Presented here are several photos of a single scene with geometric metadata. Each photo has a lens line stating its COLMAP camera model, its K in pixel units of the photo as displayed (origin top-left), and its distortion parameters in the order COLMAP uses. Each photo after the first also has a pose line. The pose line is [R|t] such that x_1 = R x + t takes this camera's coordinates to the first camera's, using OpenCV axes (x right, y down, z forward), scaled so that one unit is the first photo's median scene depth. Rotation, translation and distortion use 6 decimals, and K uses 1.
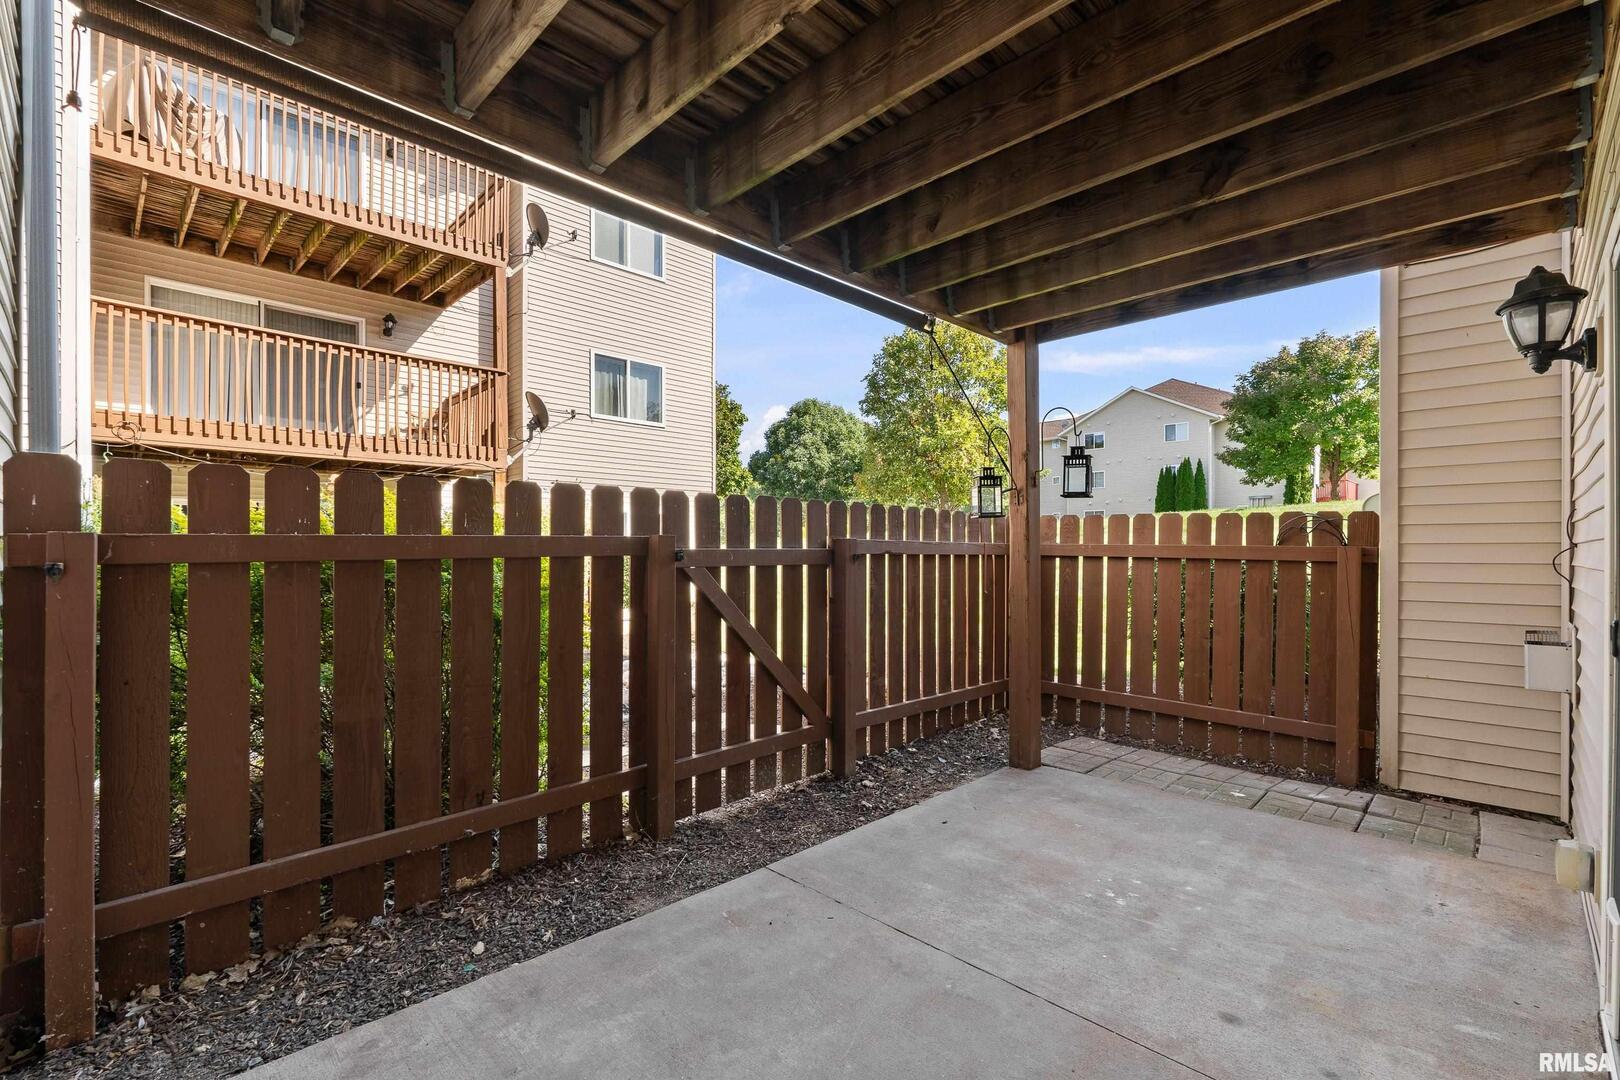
lens RADIAL K [[711.9, 0, 814.4], [0, 711.9, 551.5], [0, 0, 1]] dist [-0.002081, 0.000331]
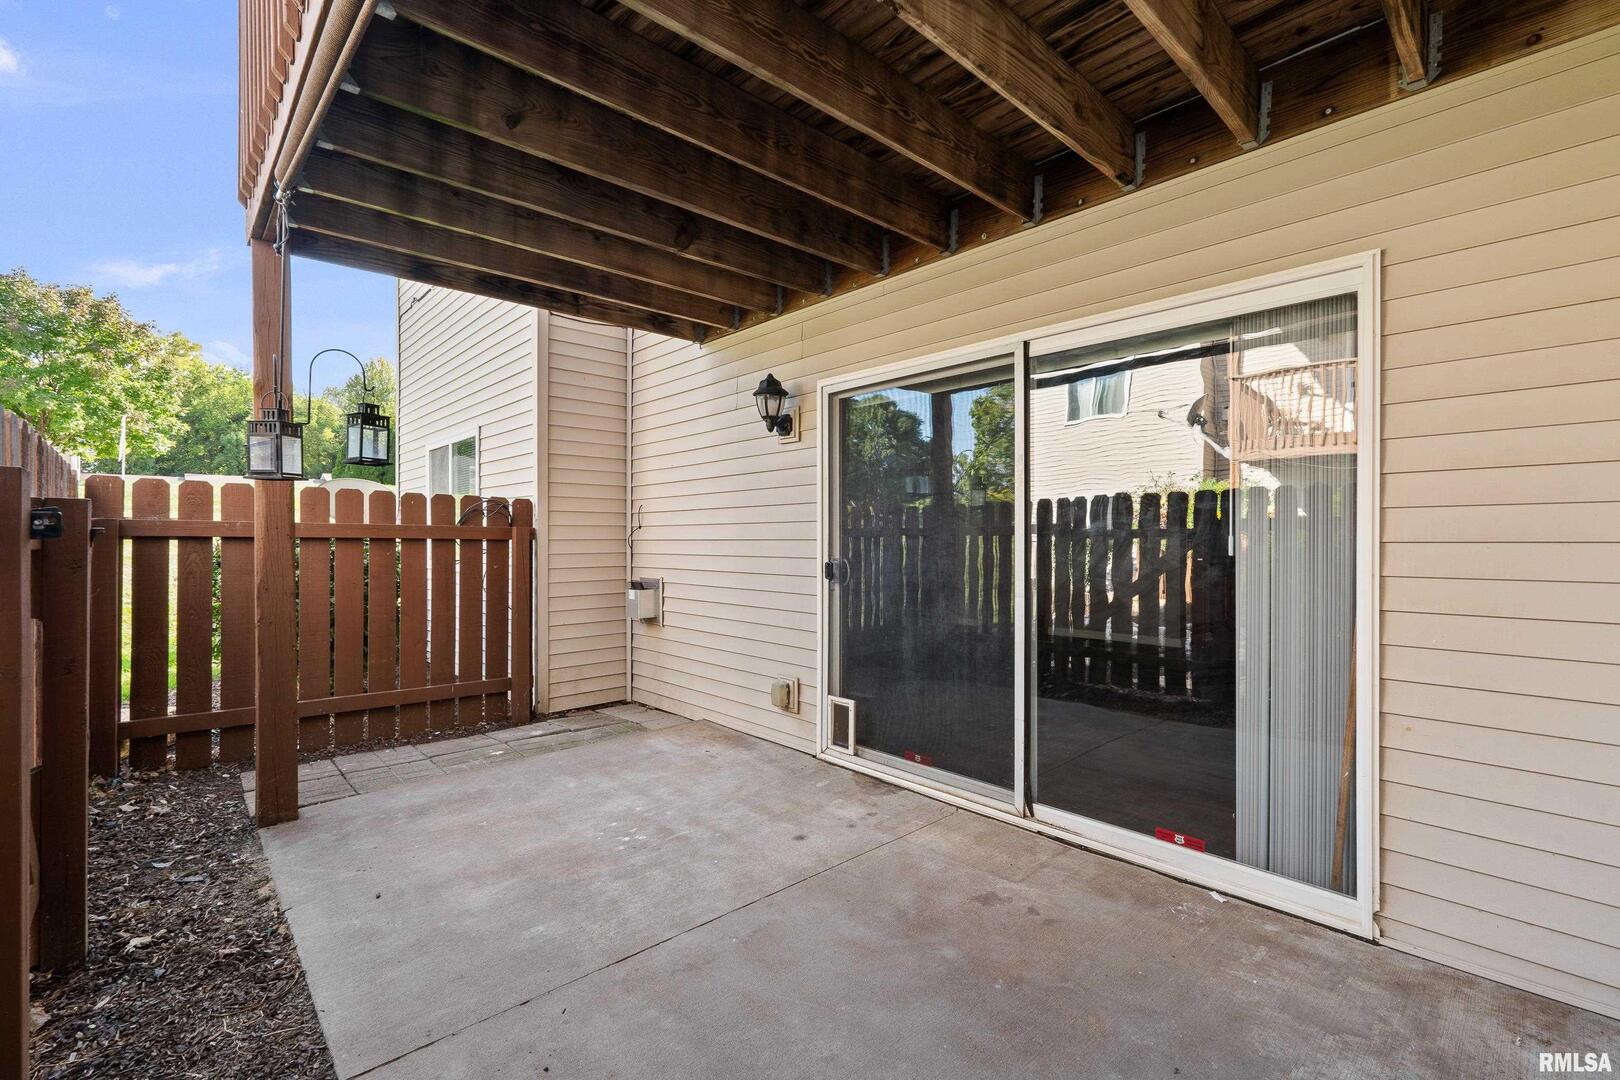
lens RADIAL K [[711.9, 0, 814.0], [0, 711.9, 536.3], [0, 0, 1]] dist [-0.002081, 0.000331]
pose [[0.043523, 0.001896, 0.999051, -0.570880], [0.002503, 0.999995, -0.002007, 0.016089], [-0.999049, 0.002588, 0.043519, 0.565666]]
